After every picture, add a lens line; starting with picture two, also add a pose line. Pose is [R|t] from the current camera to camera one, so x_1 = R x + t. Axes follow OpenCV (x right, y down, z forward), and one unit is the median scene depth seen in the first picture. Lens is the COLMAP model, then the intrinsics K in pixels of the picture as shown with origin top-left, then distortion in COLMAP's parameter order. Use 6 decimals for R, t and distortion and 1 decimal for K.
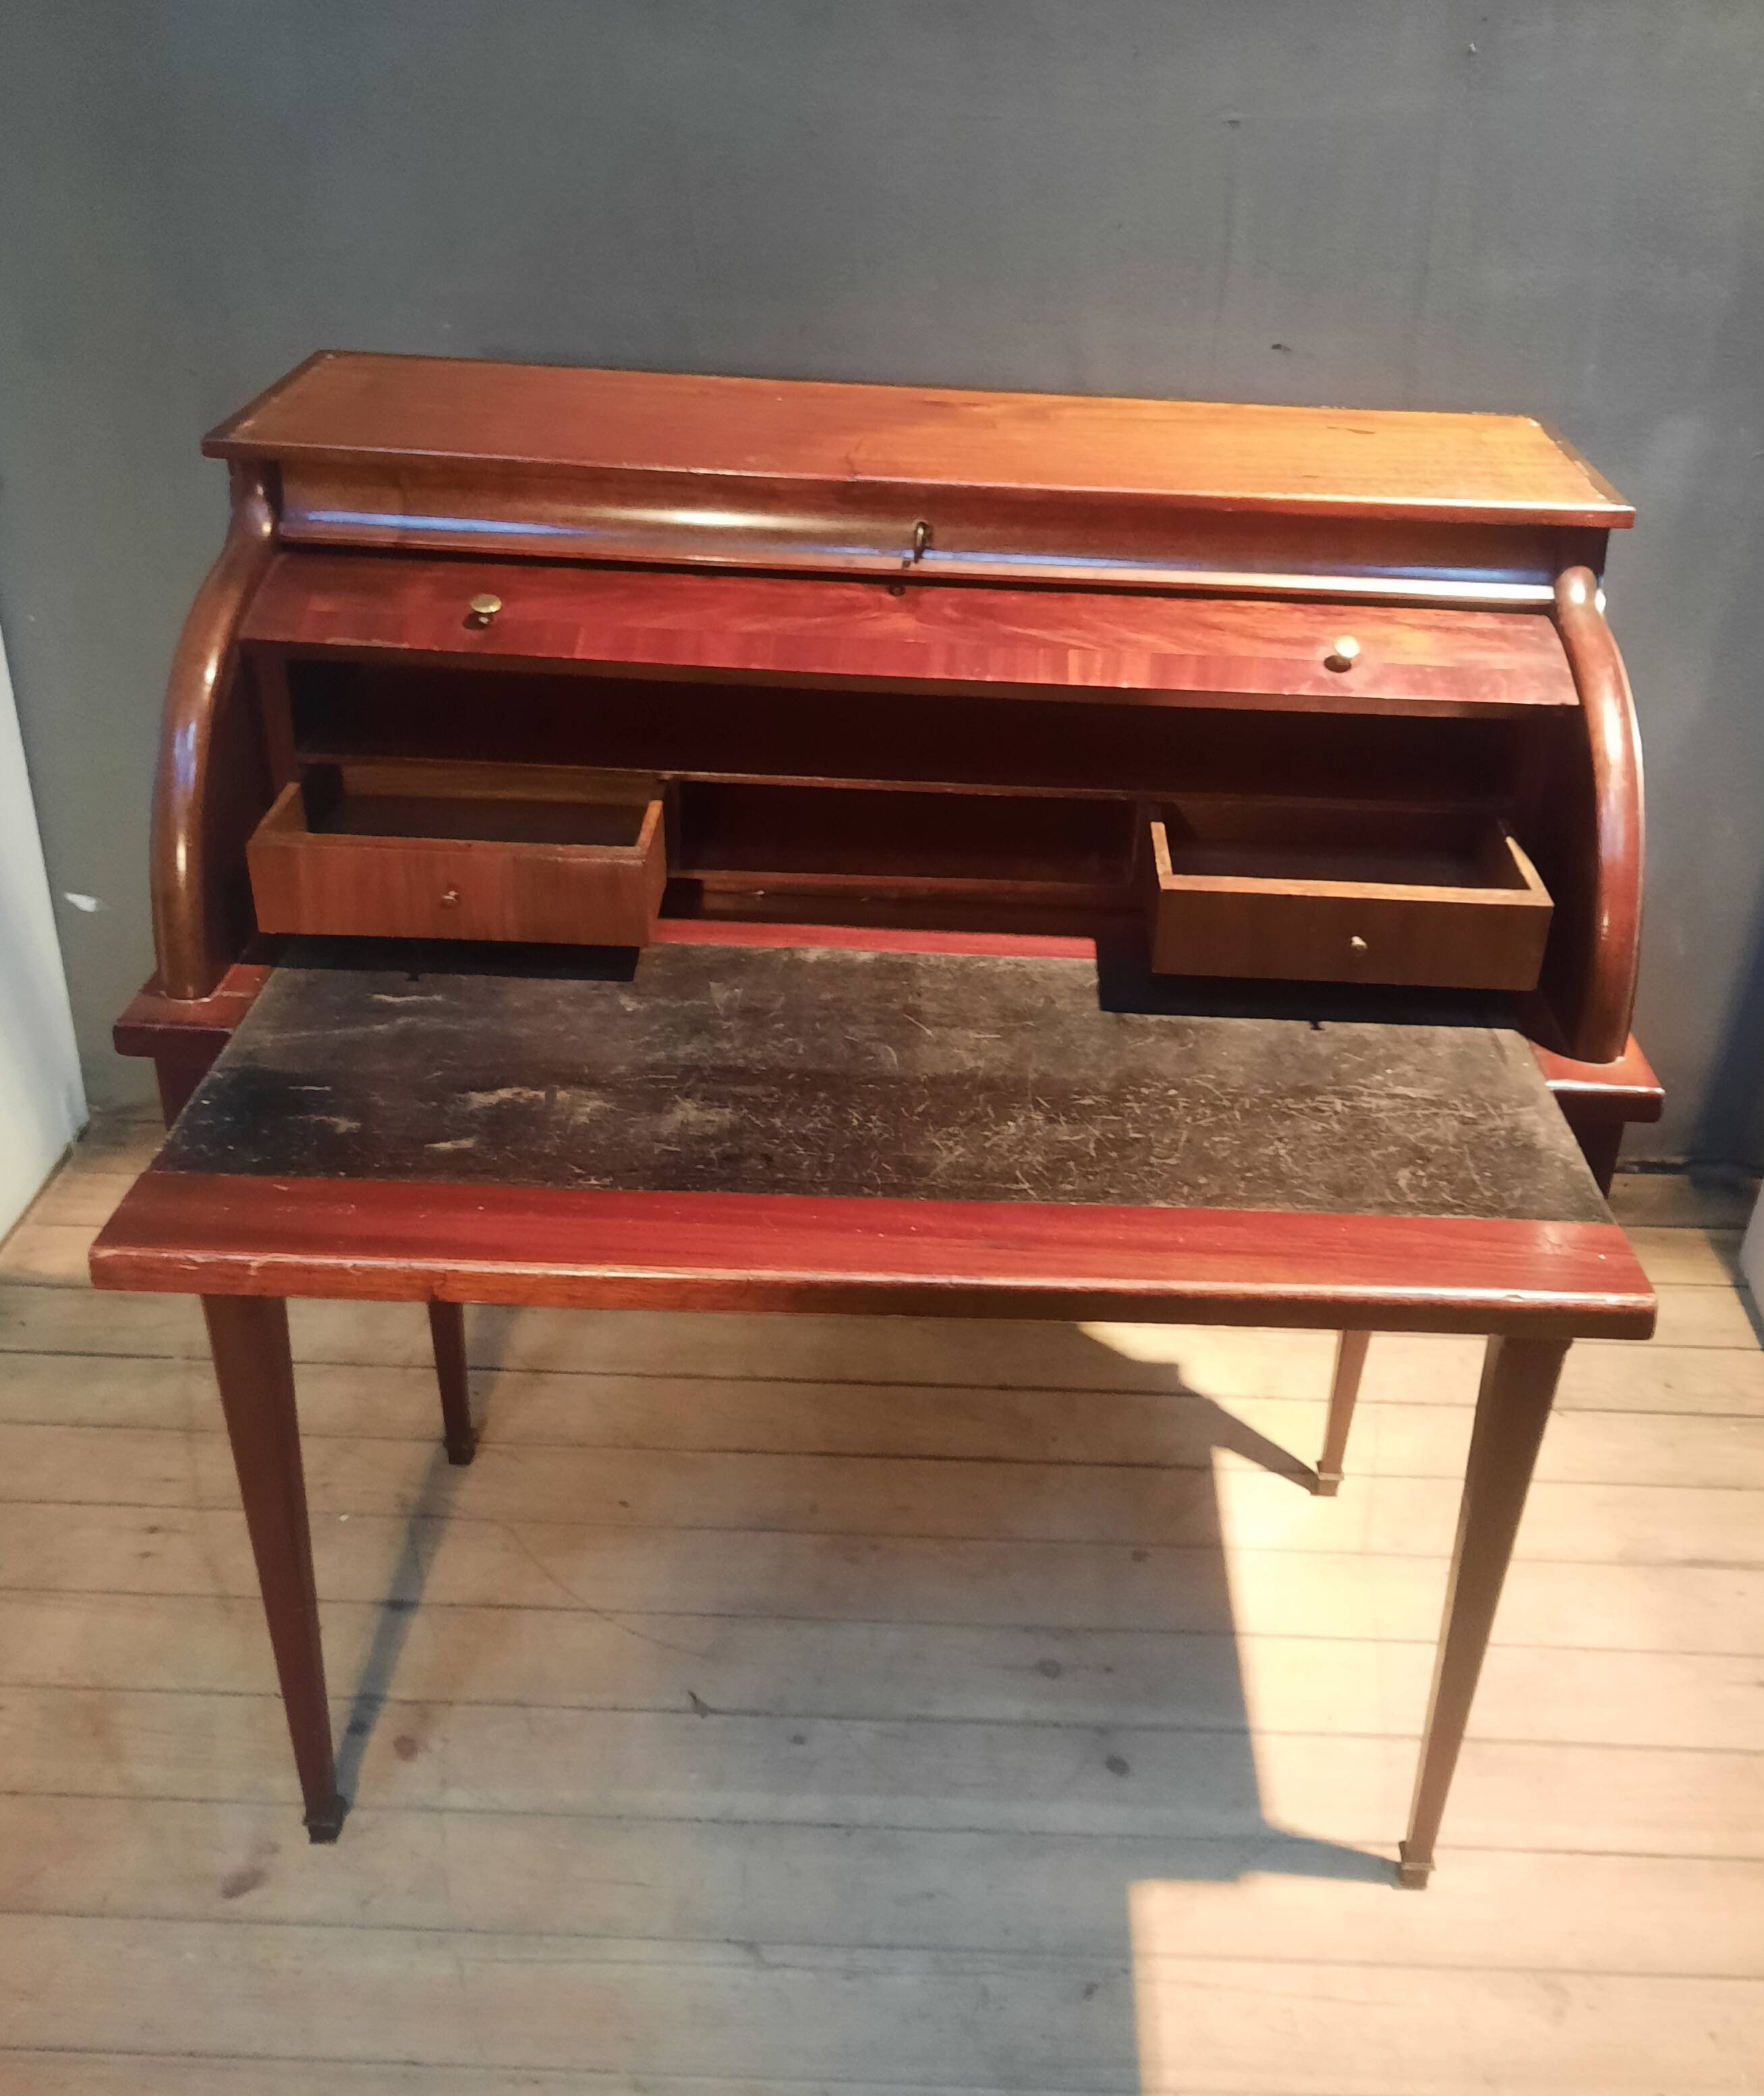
lens RADIAL K [[1859.3, 0, 977.5], [0, 1859.3, 953.2], [0, 0, 1]] dist [0.020457, -0.027813]
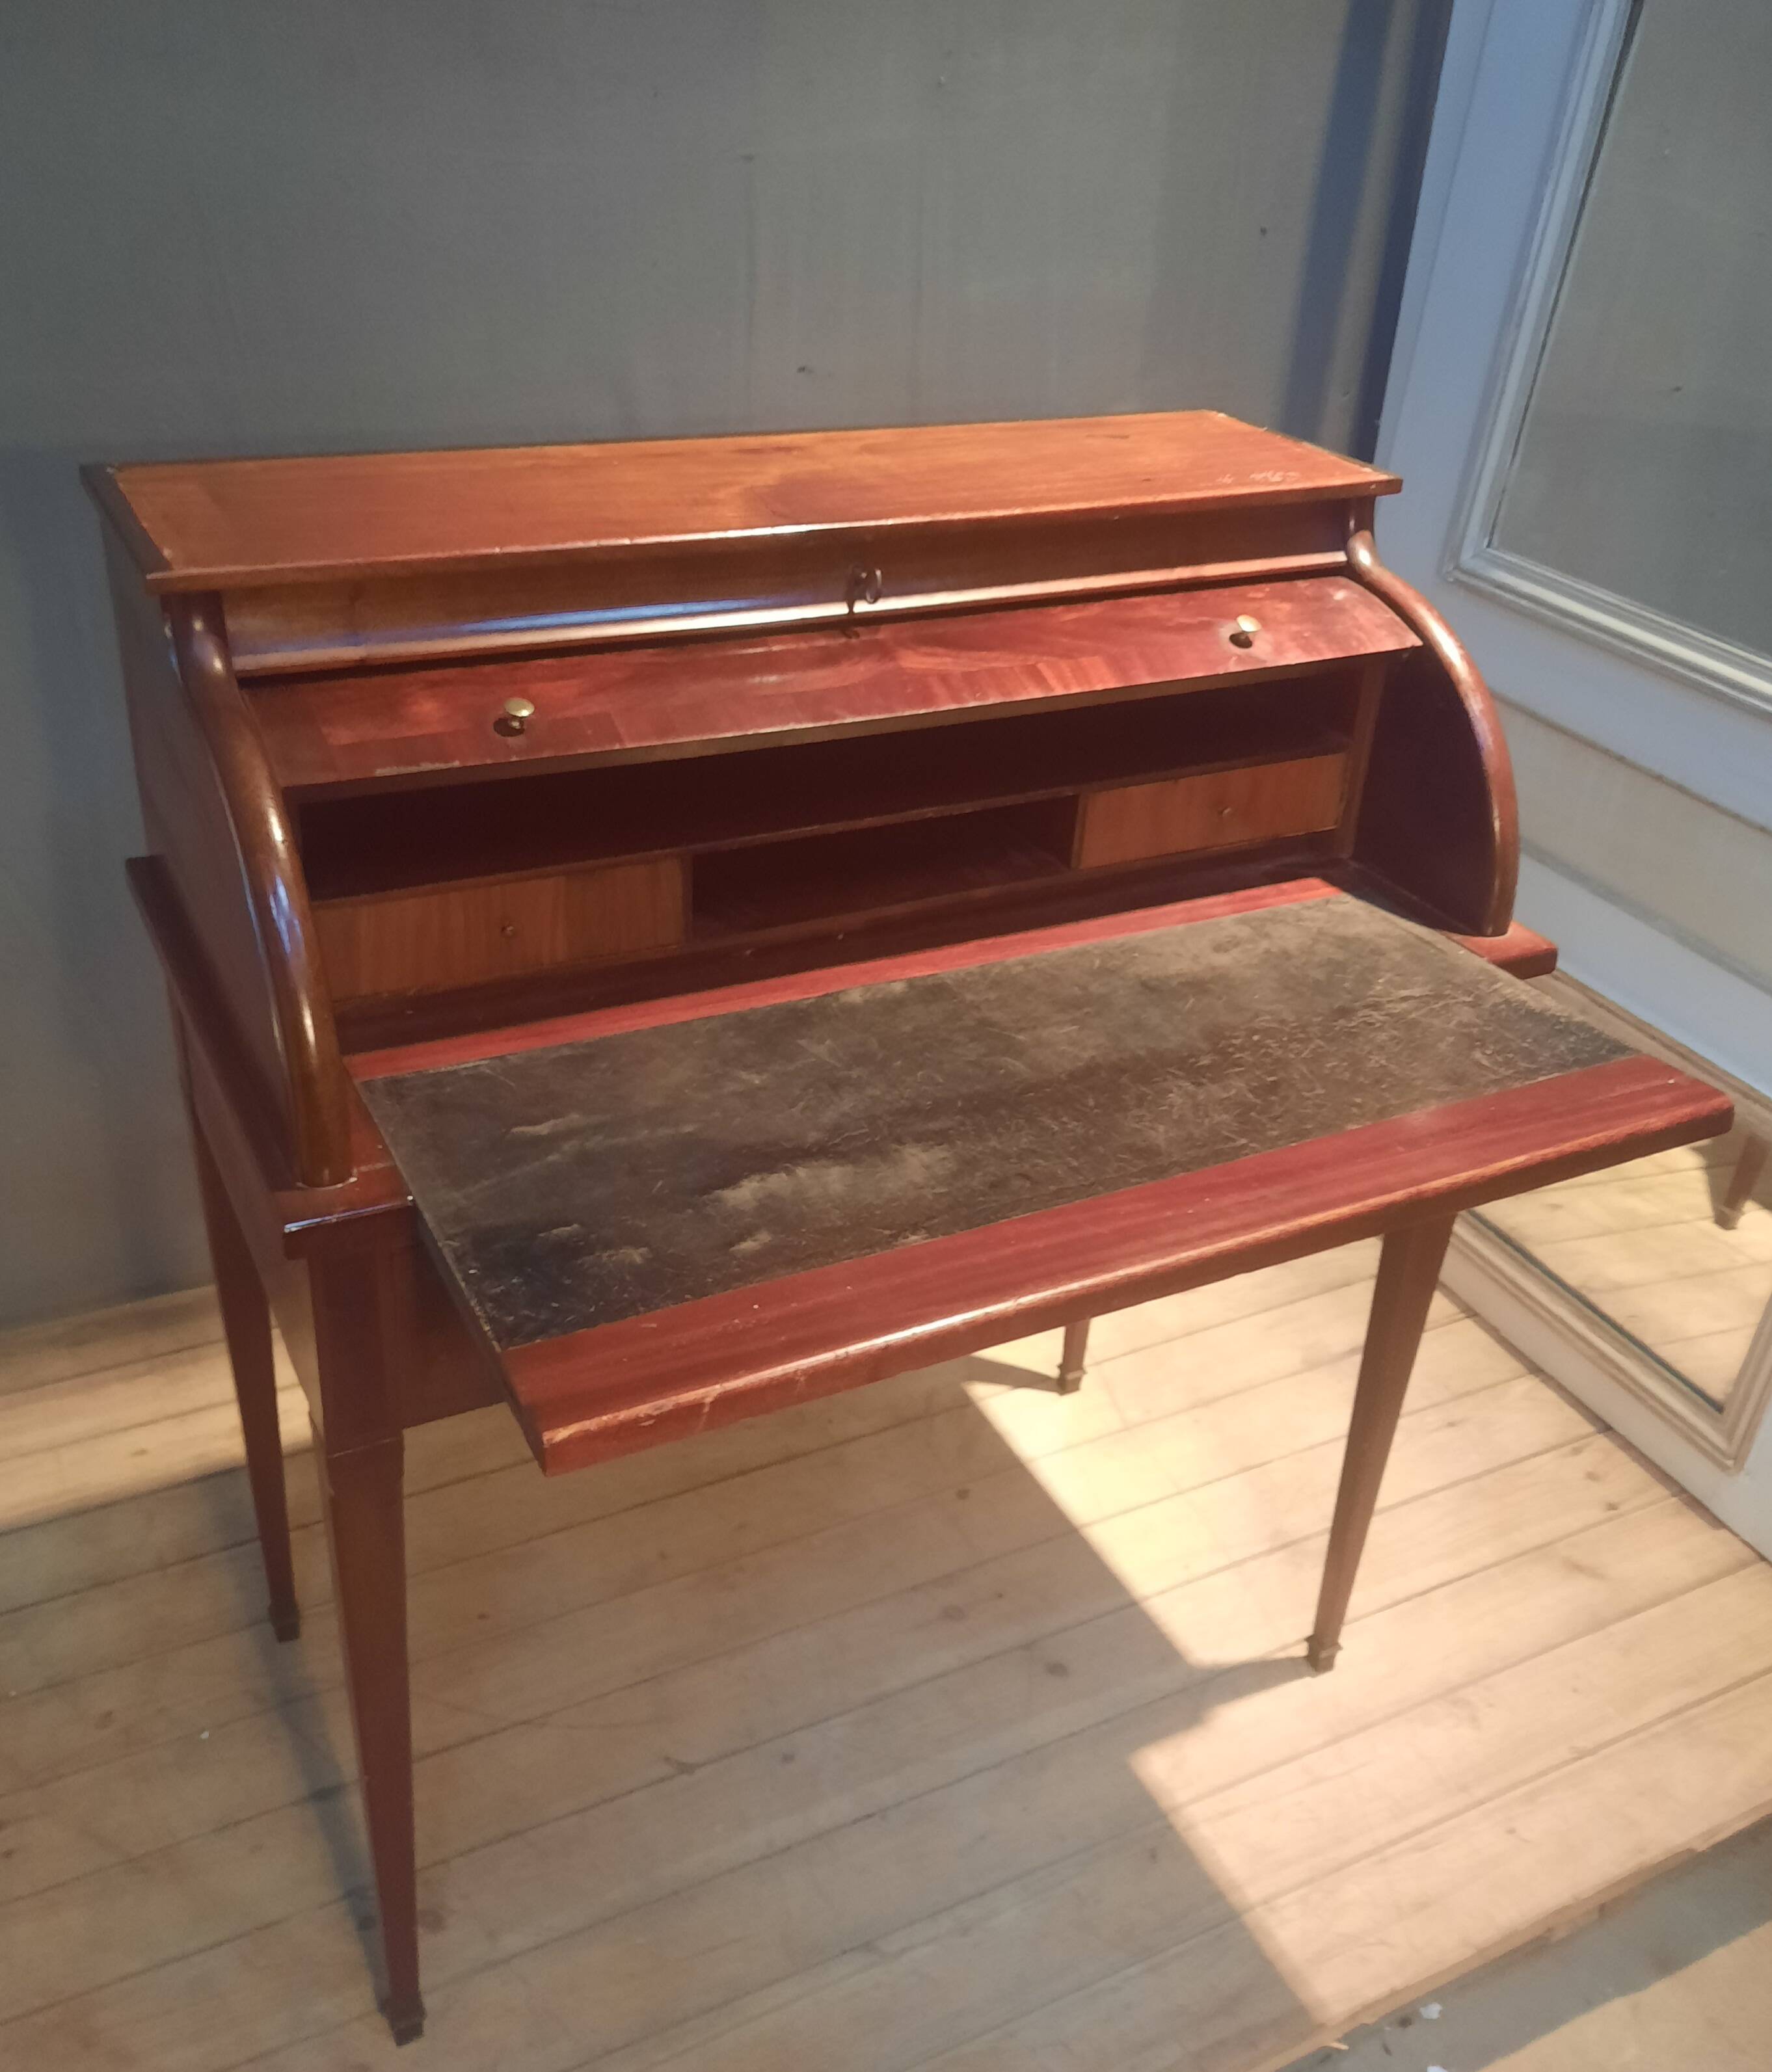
lens RADIAL K [[1809.6, 0, 820.1], [0, 1809.6, 1022.5], [0, 0, 1]] dist [0.014288, -0.017179]
pose [[0.897045, -0.224997, 0.380376, -0.382679], [0.211461, 0.974299, 0.077620, -0.051624], [-0.388065, 0.010806, 0.921569, 0.064364]]
